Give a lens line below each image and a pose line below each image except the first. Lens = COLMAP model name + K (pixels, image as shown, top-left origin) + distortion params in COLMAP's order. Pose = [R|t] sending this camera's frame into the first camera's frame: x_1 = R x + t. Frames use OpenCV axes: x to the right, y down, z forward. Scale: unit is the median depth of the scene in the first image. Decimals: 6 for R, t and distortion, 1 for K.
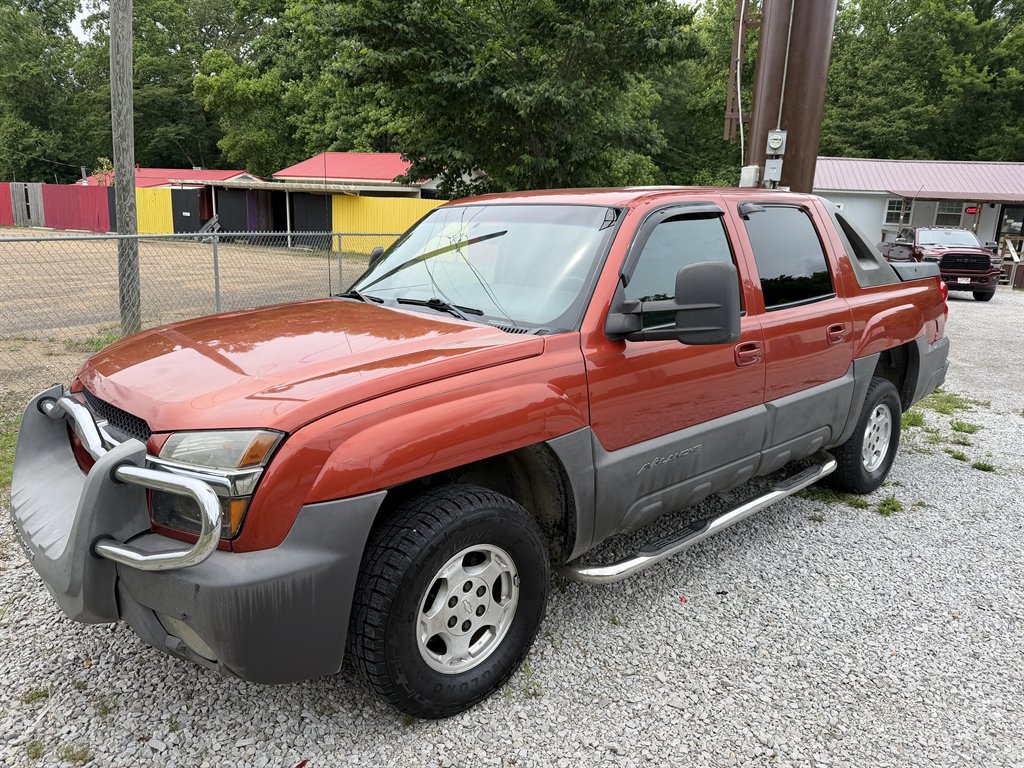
lens RADIAL K [[726.0, 0, 511.0], [0, 726.0, 378.3], [0, 0, 1]] dist [0.017552, -0.021472]
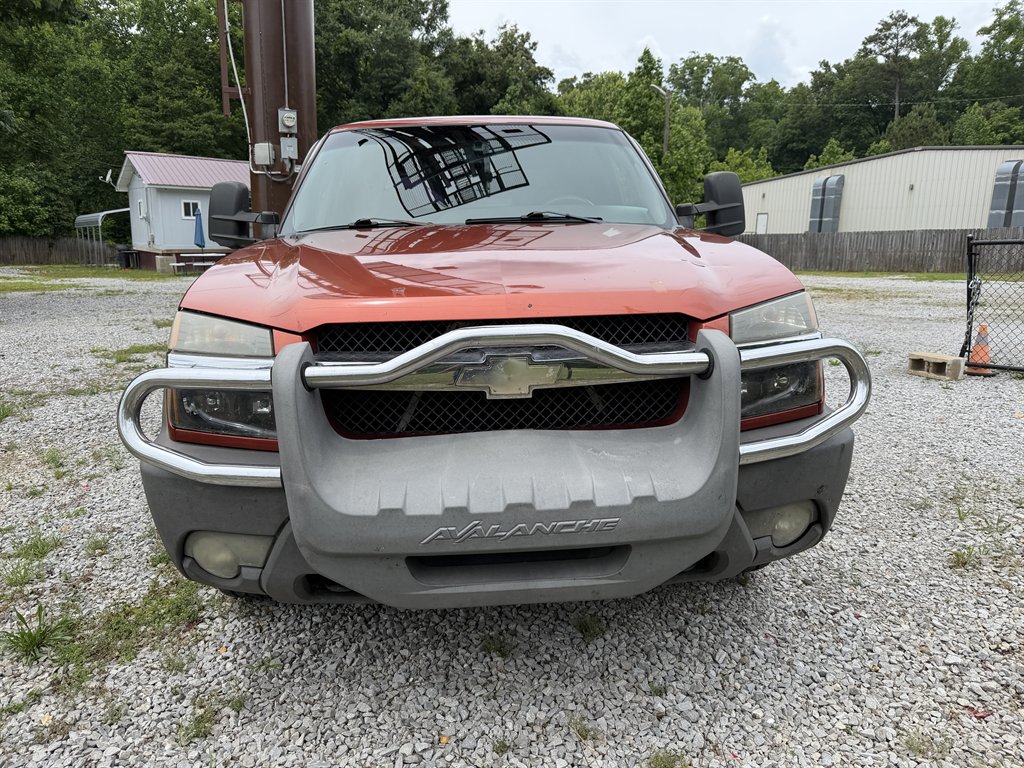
lens RADIAL K [[726.0, 0, 511.6], [0, 726.0, 384.5], [0, 0, 1]] dist [0.017552, -0.021472]
pose [[0.621935, -0.187609, 0.760263, -0.678870], [0.188452, 0.978201, 0.087226, 0.015040], [-0.760055, 0.089024, 0.643733, 0.340723]]
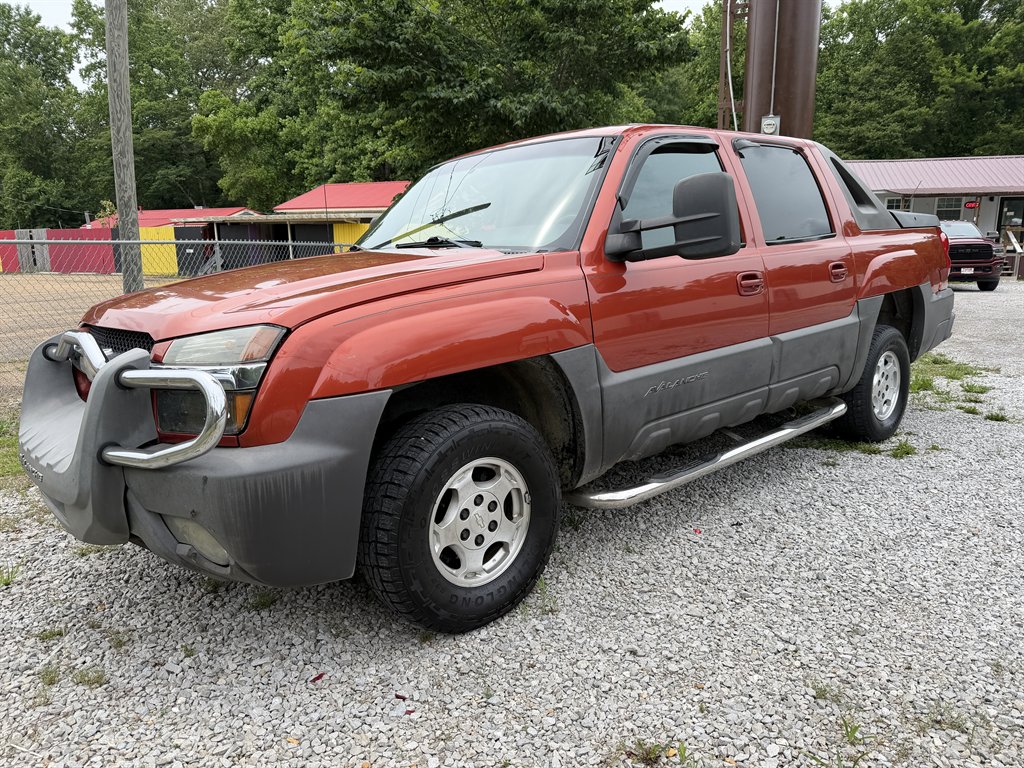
lens RADIAL K [[726.0, 0, 513.4], [0, 726.0, 388.3], [0, 0, 1]] dist [0.017552, -0.021472]
pose [[0.998796, -0.048464, -0.007655, 0.001988], [0.048273, 0.998560, -0.023418, 0.098910], [0.008779, 0.023020, 0.999696, 0.002409]]
